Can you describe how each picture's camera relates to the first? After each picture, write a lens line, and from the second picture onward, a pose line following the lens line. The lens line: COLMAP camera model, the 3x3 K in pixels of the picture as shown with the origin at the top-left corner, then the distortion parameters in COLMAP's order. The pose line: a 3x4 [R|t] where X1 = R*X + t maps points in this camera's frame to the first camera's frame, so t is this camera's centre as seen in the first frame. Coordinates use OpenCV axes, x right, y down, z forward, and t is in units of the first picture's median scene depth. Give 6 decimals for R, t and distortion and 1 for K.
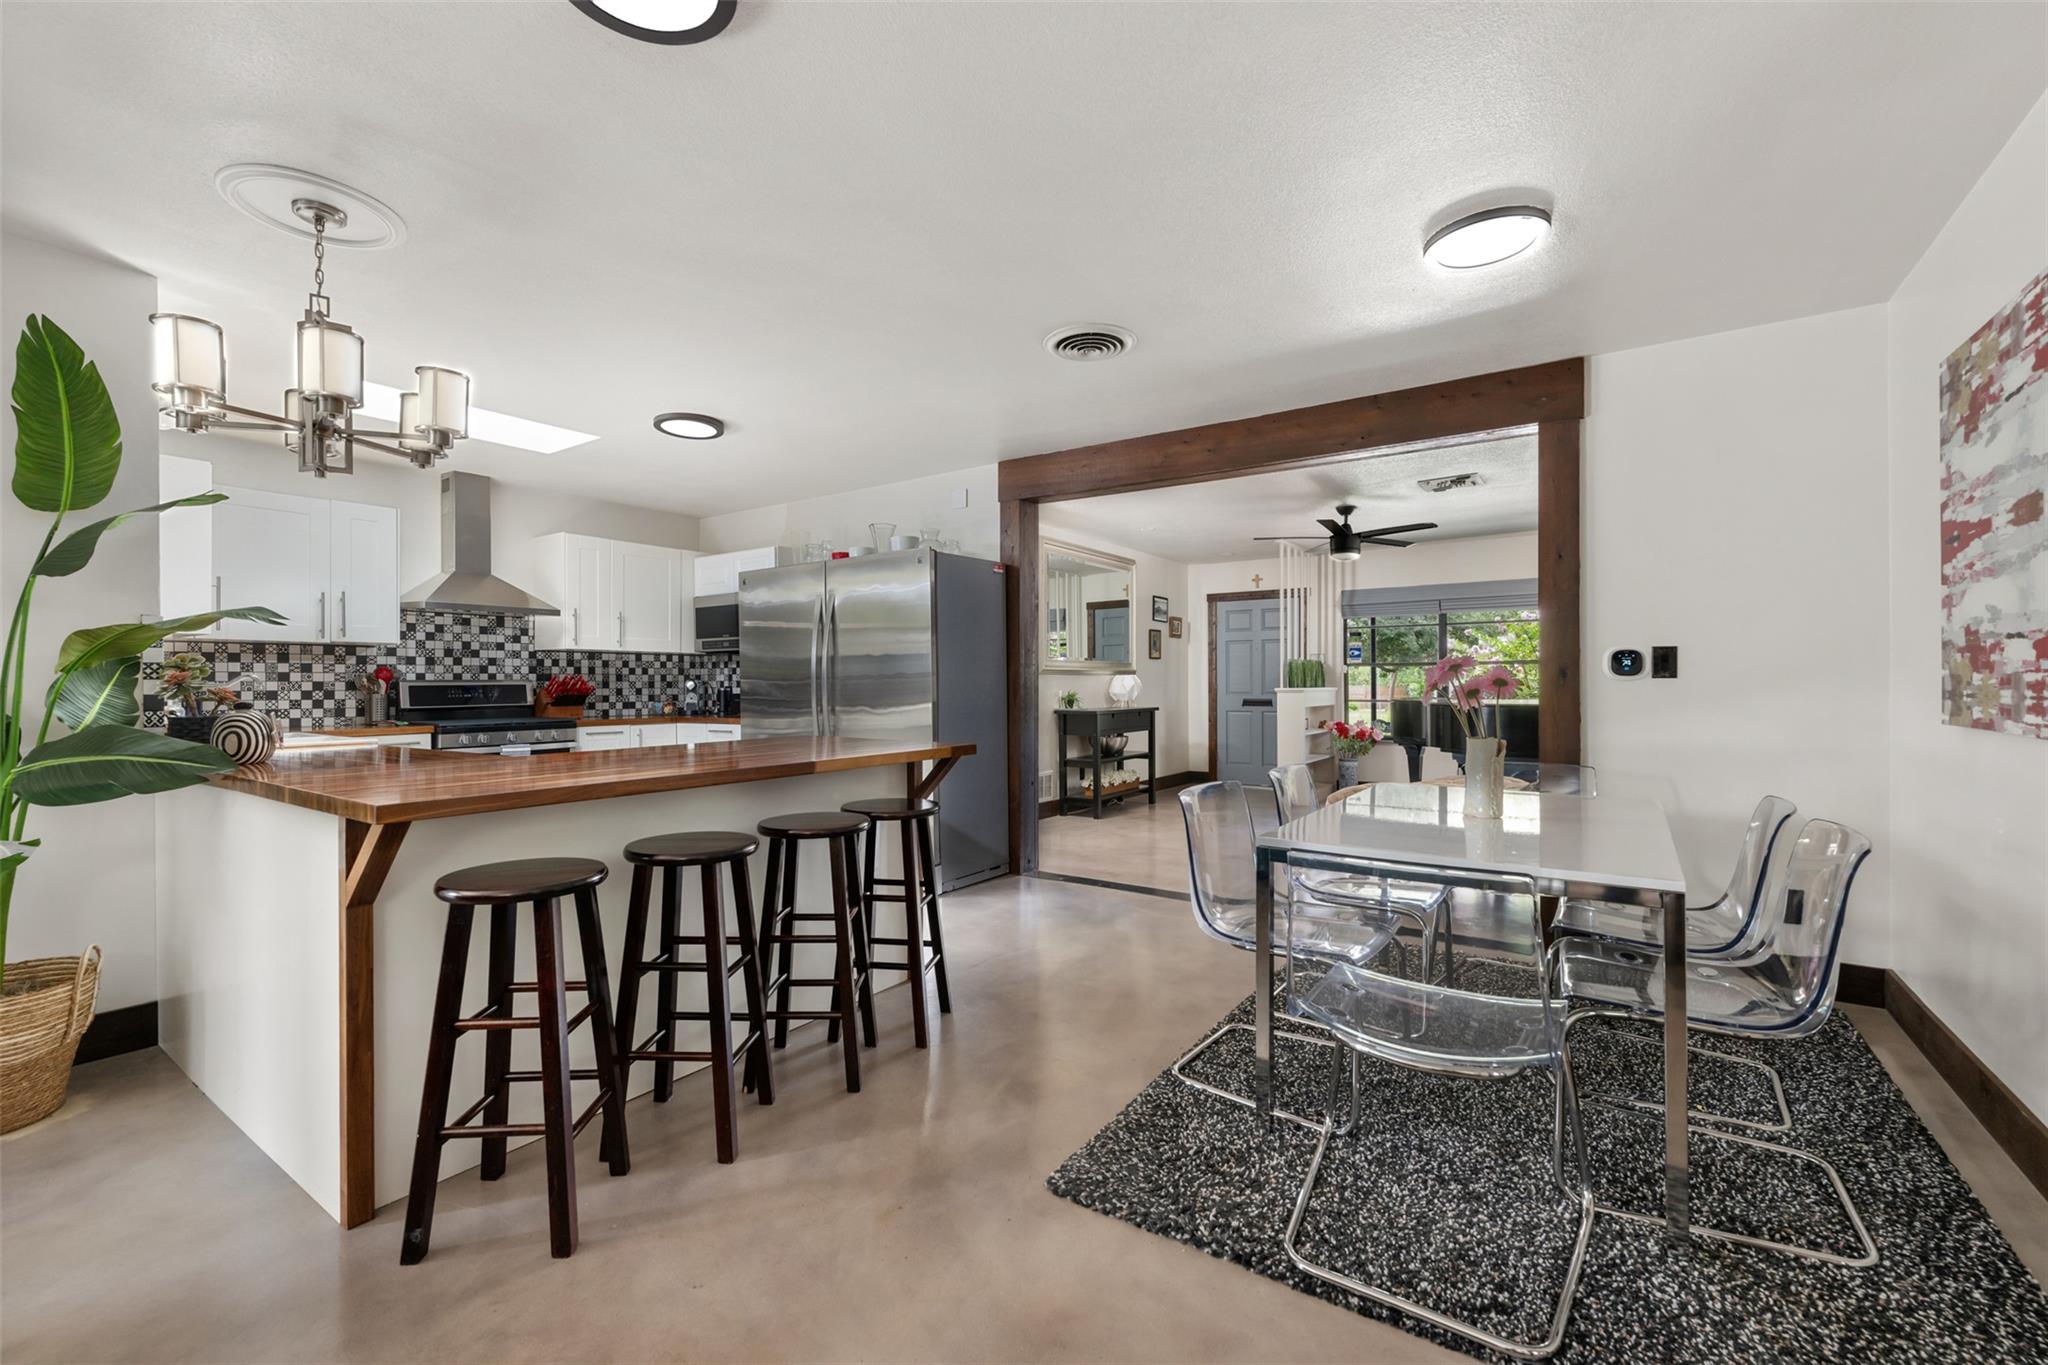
lens RADIAL K [[851.2, 0, 1024.0], [0, 851.2, 682.5], [0, 0, 1]] dist [-0.000563, -0.000012]
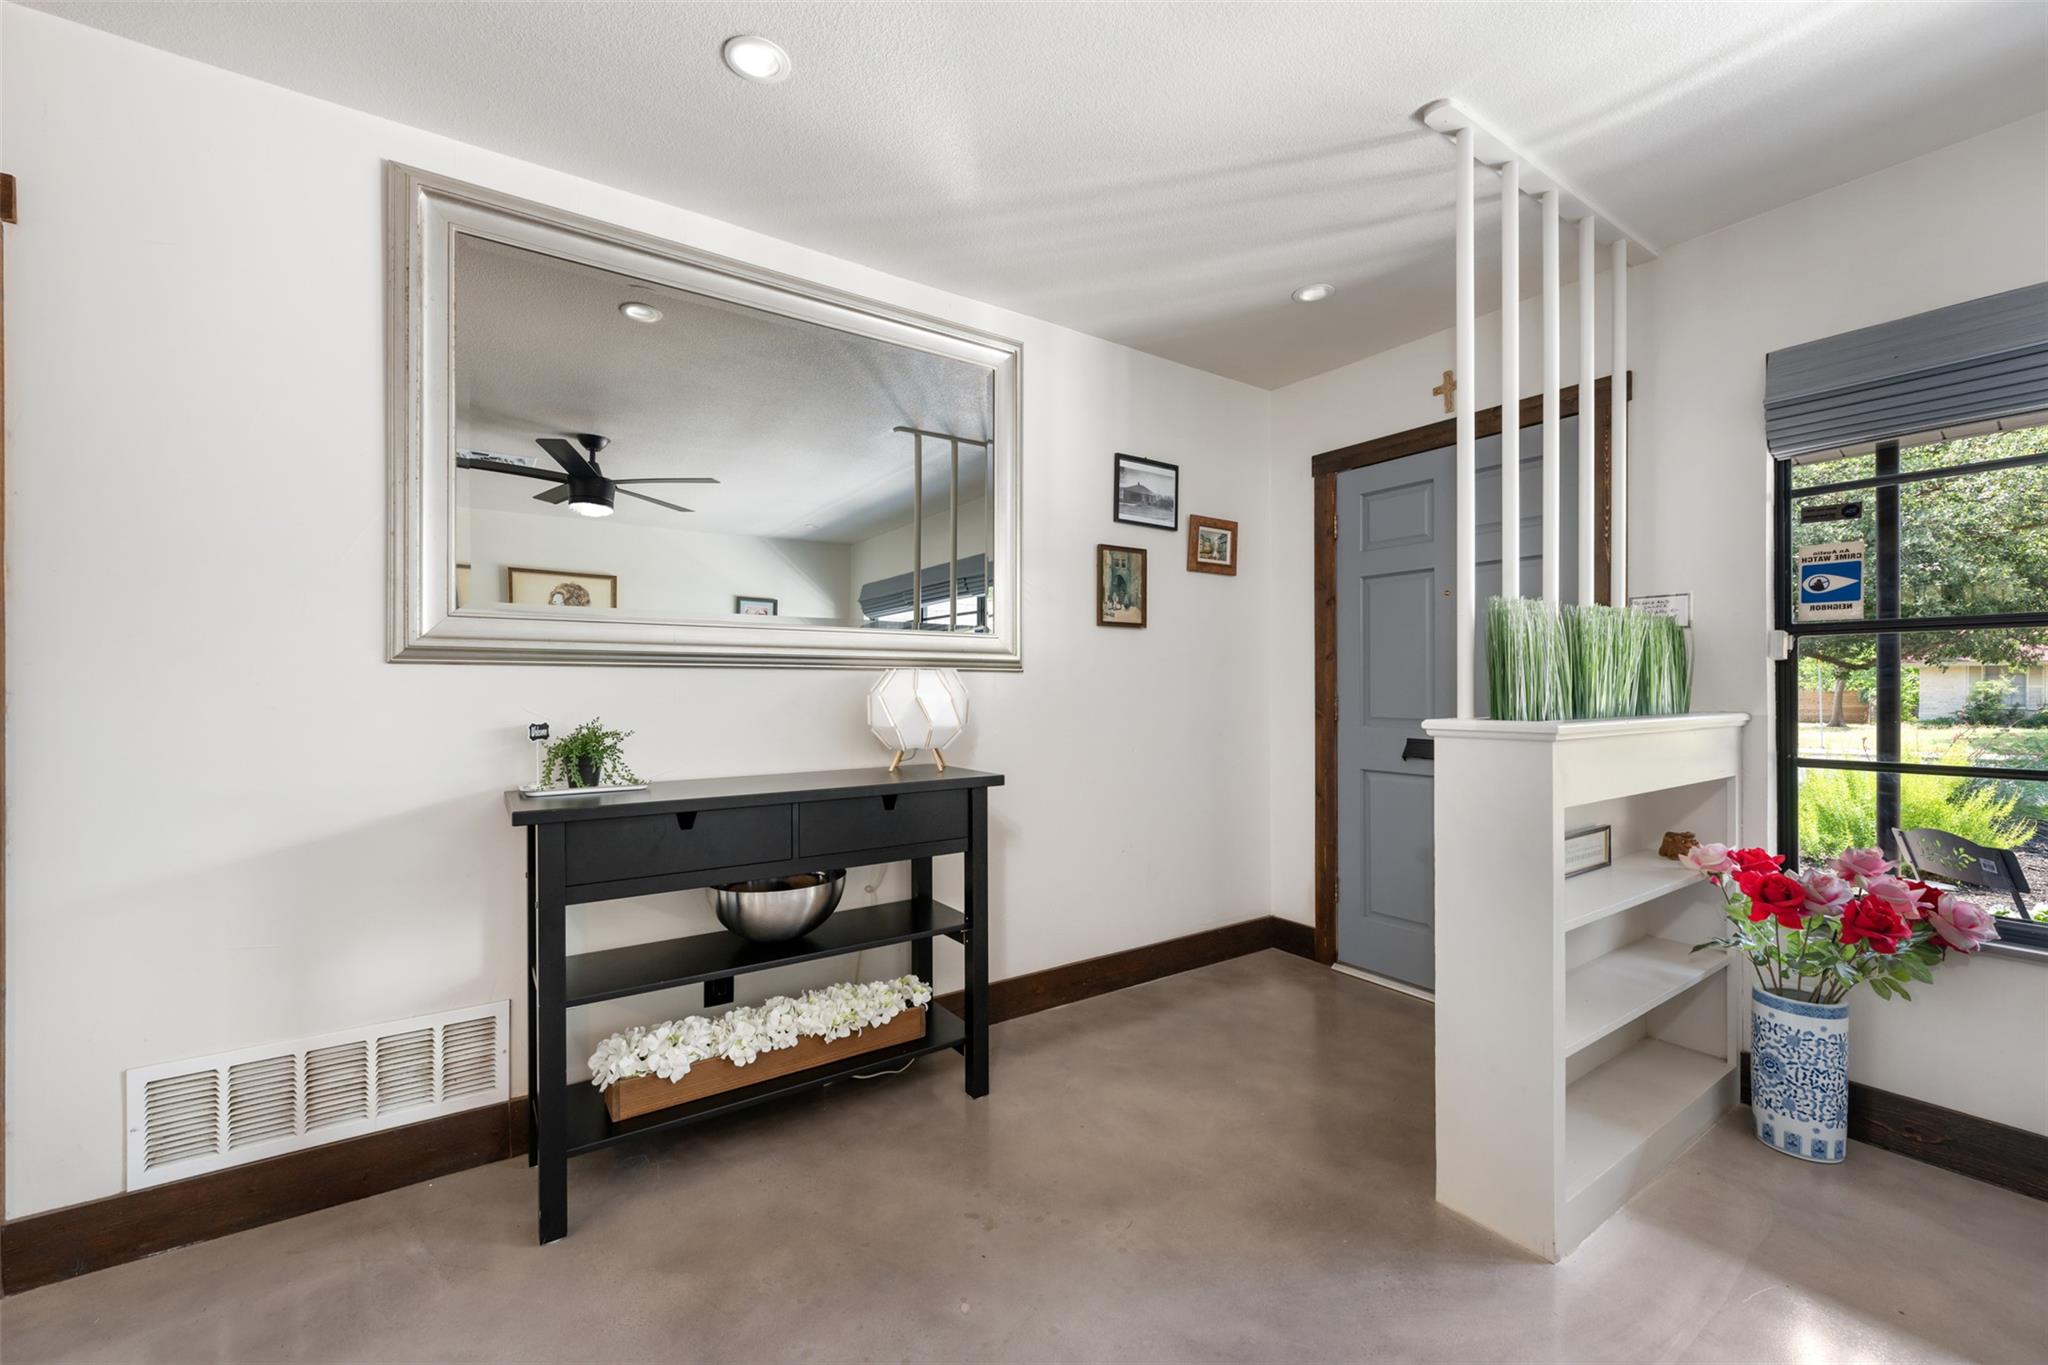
lens RADIAL K [[816.7, 0, 1024.0], [0, 816.7, 682.5], [0, 0, 1]] dist [0.000434, 0.000087]
pose [[0.932072, 0.001008, -0.362271, 0.241611], [-0.001768, 0.999997, -0.001767, -0.002902], [0.362268, 0.002287, 0.932071, 0.657227]]
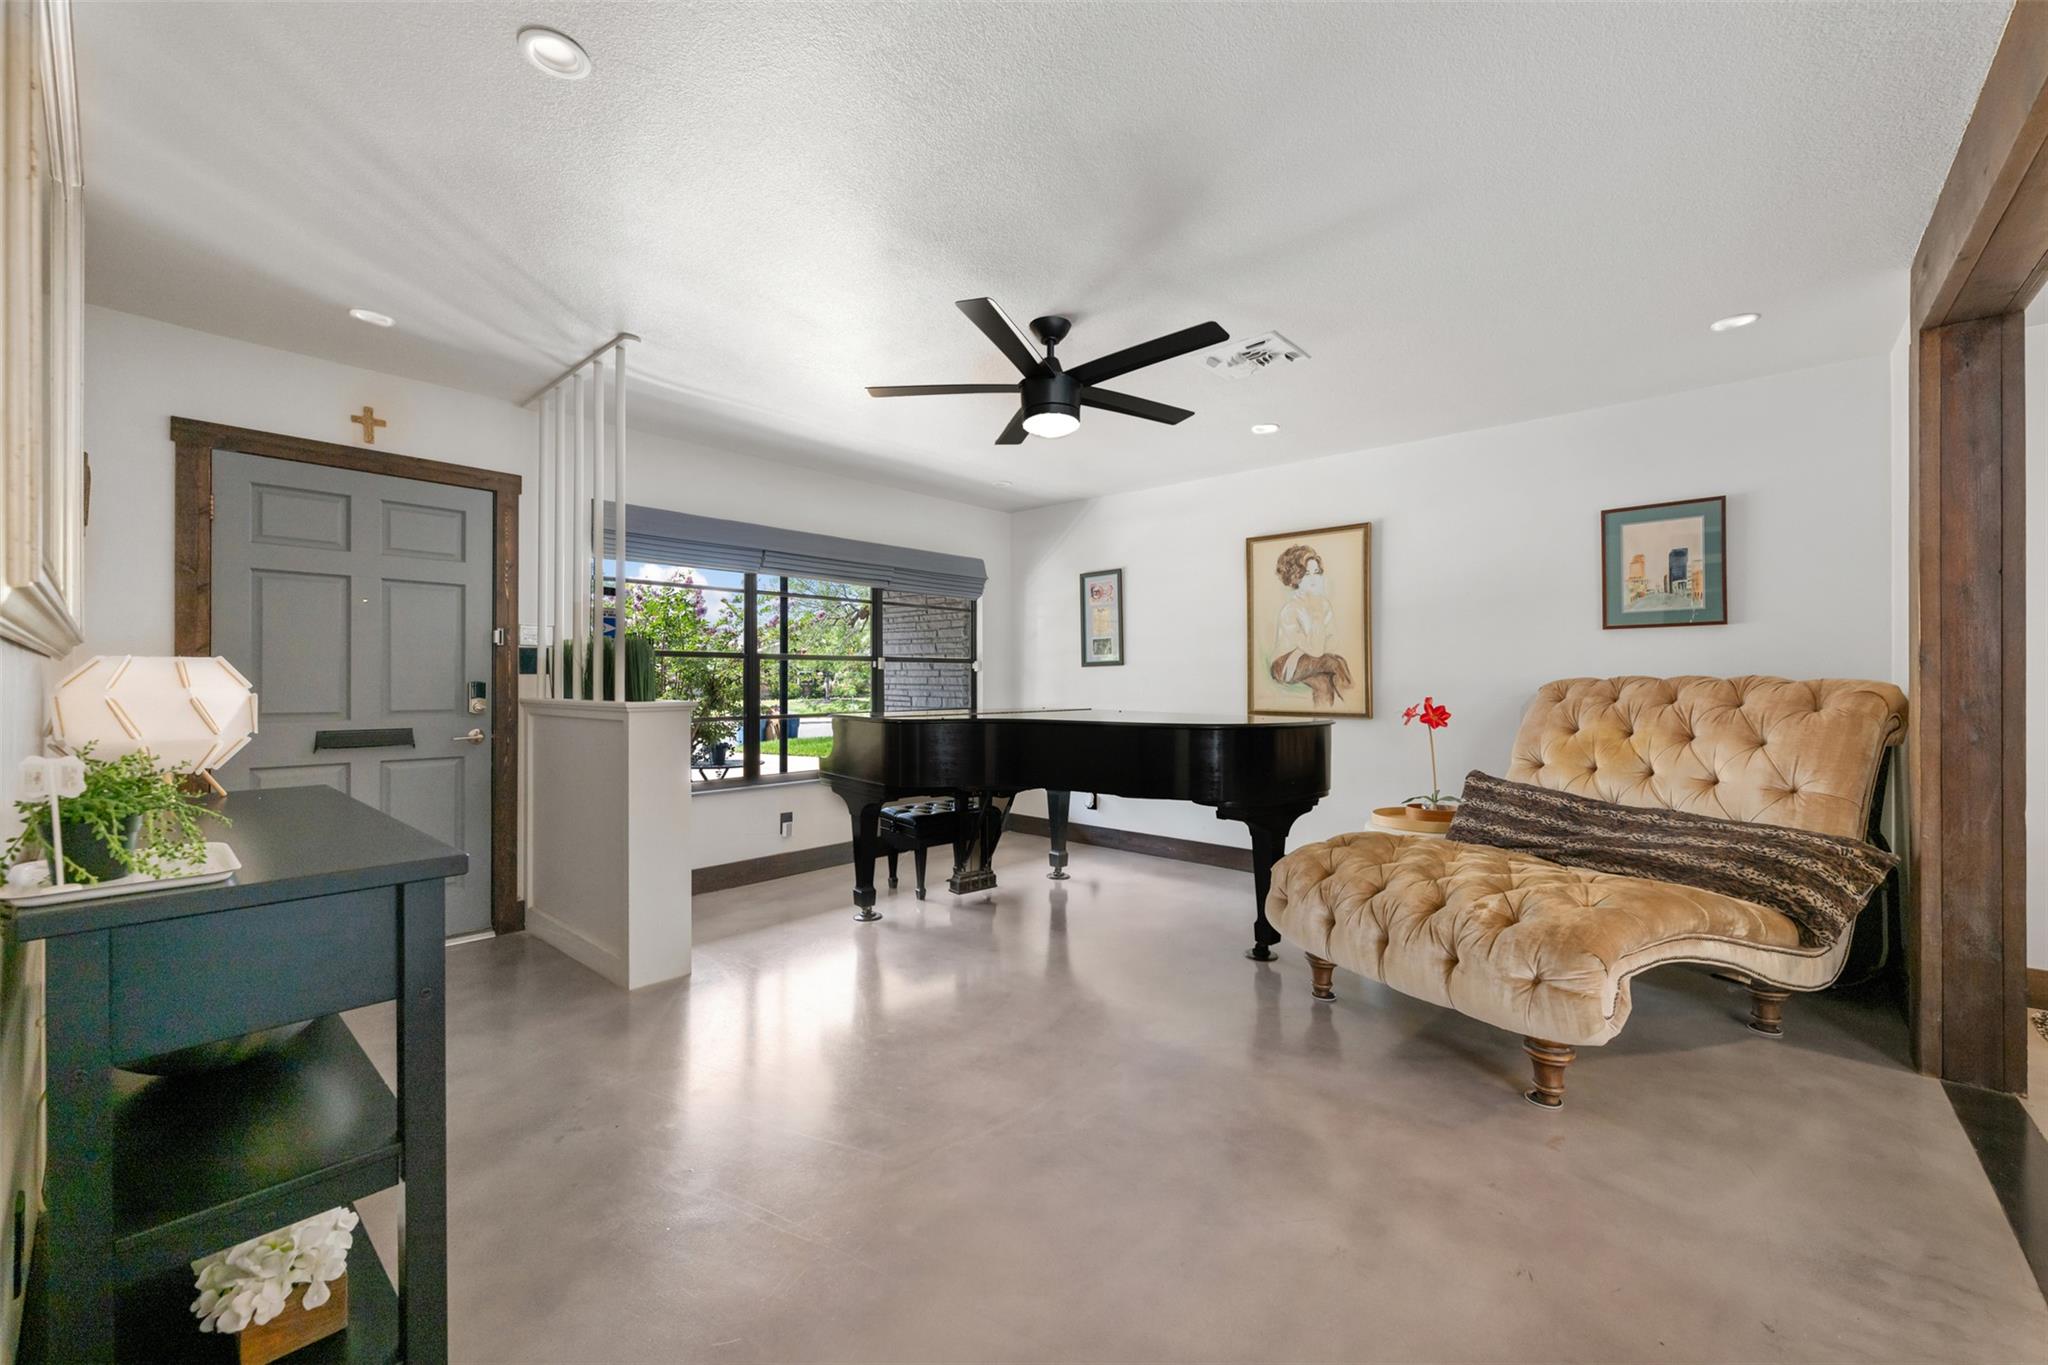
lens RADIAL K [[816.7, 0, 1024.0], [0, 816.7, 682.5], [0, 0, 1]] dist [0.000434, 0.000087]
pose [[0.122114, -0.002815, 0.992512, -0.059194], [0.002762, 0.999993, 0.002496, -0.002310], [-0.992512, 0.002436, 0.122121, 0.680192]]
